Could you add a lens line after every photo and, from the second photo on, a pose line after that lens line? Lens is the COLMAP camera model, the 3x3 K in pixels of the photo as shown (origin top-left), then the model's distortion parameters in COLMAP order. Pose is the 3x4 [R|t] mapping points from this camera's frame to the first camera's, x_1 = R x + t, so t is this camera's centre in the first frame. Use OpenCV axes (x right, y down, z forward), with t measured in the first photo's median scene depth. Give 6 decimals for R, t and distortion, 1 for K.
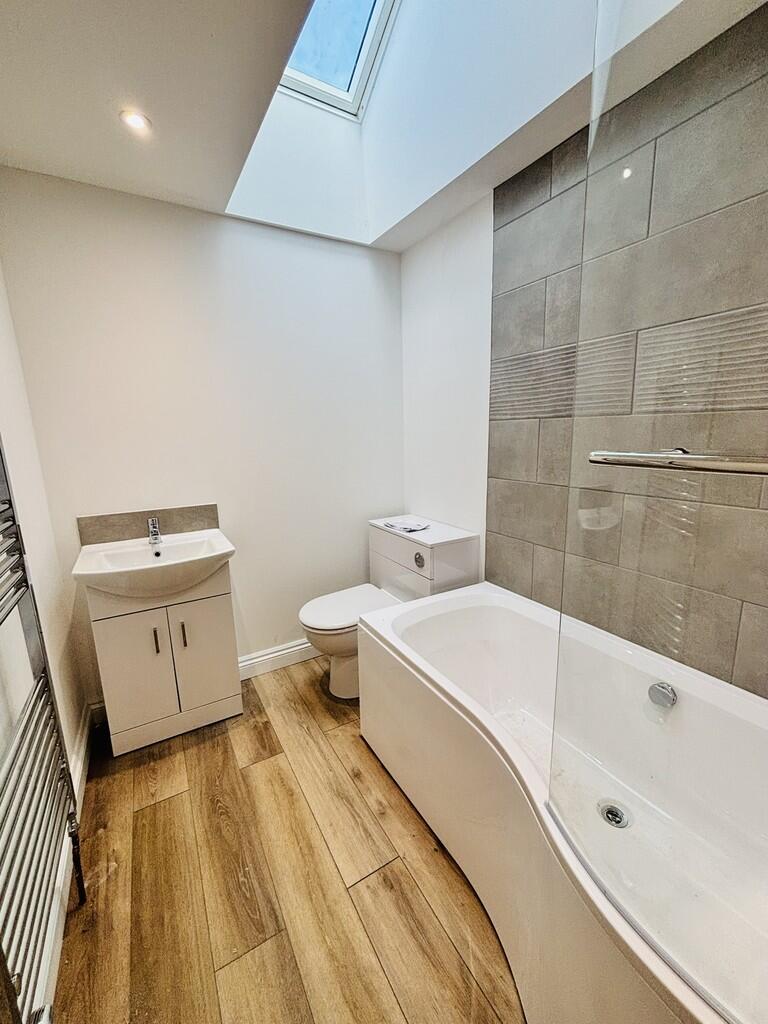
lens RADIAL K [[412.0, 0, 386.0], [0, 412.0, 515.0], [0, 0, 1]] dist [0.002720, 0.000156]
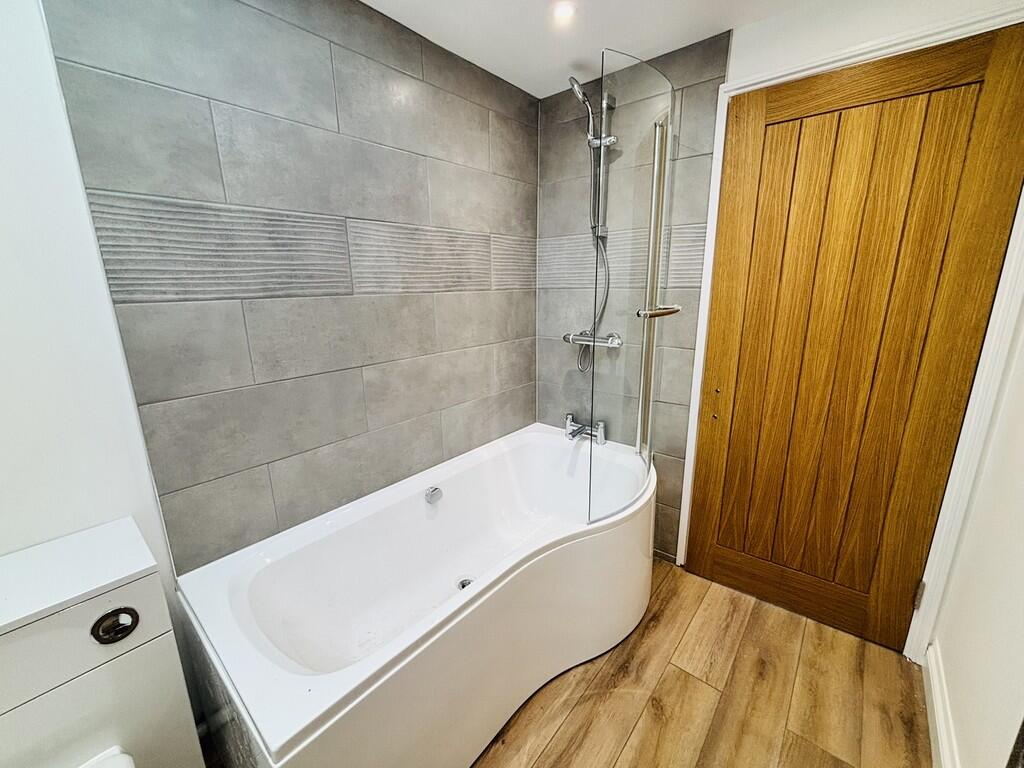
lens RADIAL K [[412.0, 0, 514.2], [0, 412.0, 381.8], [0, 0, 1]] dist [0.002720, 0.000156]
pose [[-0.327261, -0.201041, 0.923300, -0.517463], [0.209650, 0.937305, 0.278400, -0.210098], [-0.921383, 0.284680, -0.264595, 0.833351]]
